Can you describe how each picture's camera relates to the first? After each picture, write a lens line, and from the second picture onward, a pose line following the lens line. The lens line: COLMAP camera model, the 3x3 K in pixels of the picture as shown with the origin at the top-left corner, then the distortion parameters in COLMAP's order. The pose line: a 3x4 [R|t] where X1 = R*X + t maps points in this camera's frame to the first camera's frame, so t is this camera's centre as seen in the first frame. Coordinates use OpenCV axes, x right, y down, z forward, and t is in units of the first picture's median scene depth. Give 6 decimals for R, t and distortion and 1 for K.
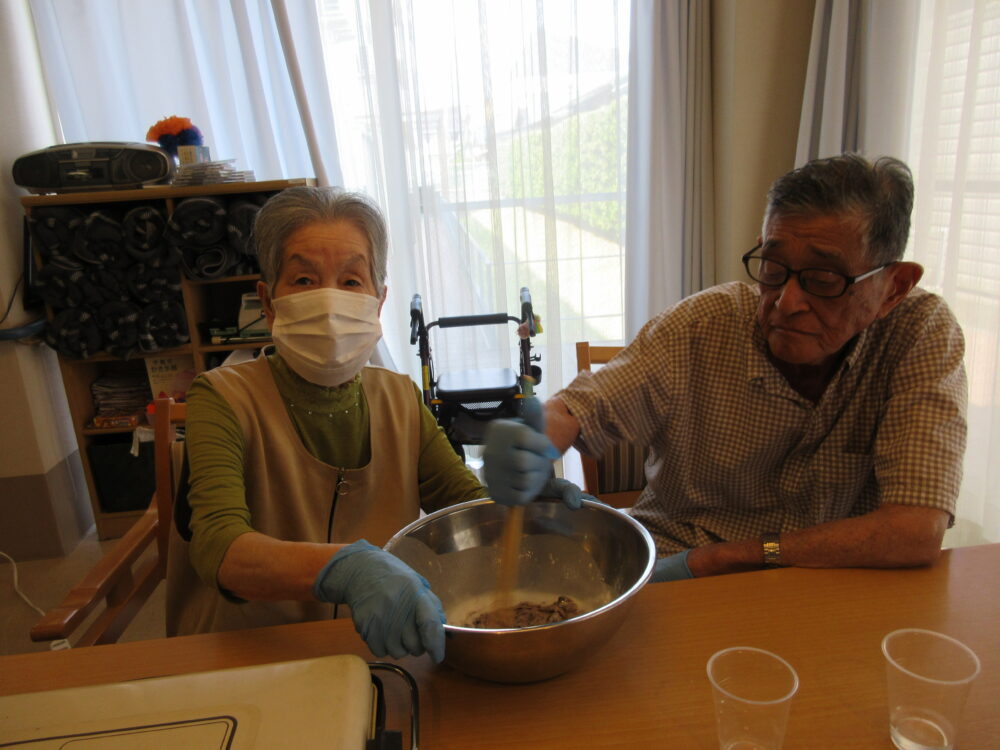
lens RADIAL K [[720.7, 0, 500.0], [0, 720.7, 375.0], [0, 0, 1]] dist [-0.013493, 0.002940]
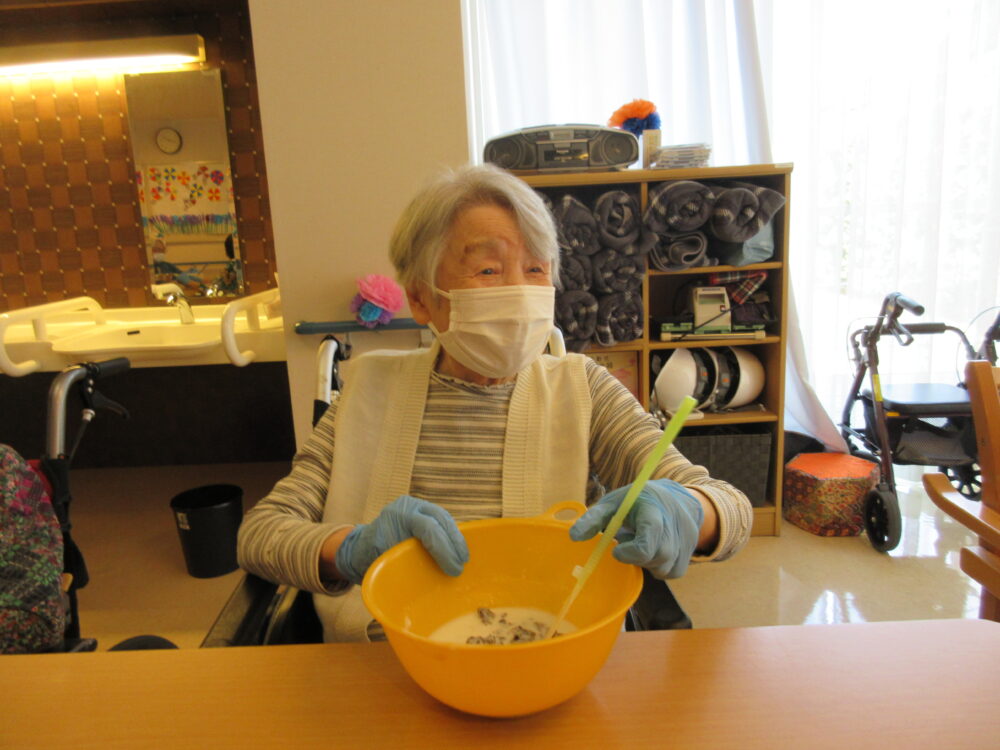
lens RADIAL K [[720.7, 0, 500.0], [0, 720.7, 375.0], [0, 0, 1]] dist [-0.013493, 0.002940]
pose [[0.991375, 0.034887, -0.126326, -0.513003], [-0.042825, 0.997238, -0.060675, 0.070132], [0.123860, 0.065561, 0.990131, 0.058265]]
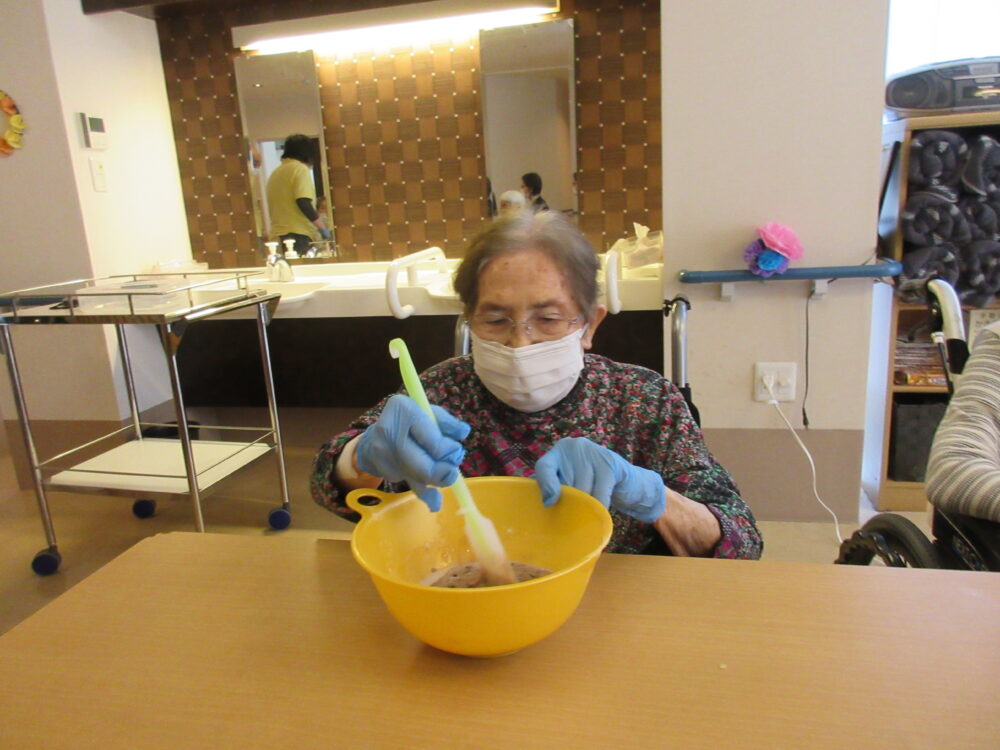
lens RADIAL K [[720.7, 0, 500.0], [0, 720.7, 375.0], [0, 0, 1]] dist [-0.013493, 0.002940]
pose [[0.942925, 0.079831, -0.323295, -0.799129], [-0.082659, 0.996565, 0.004996, 0.105314], [0.322583, 0.022012, 0.946285, -0.009761]]
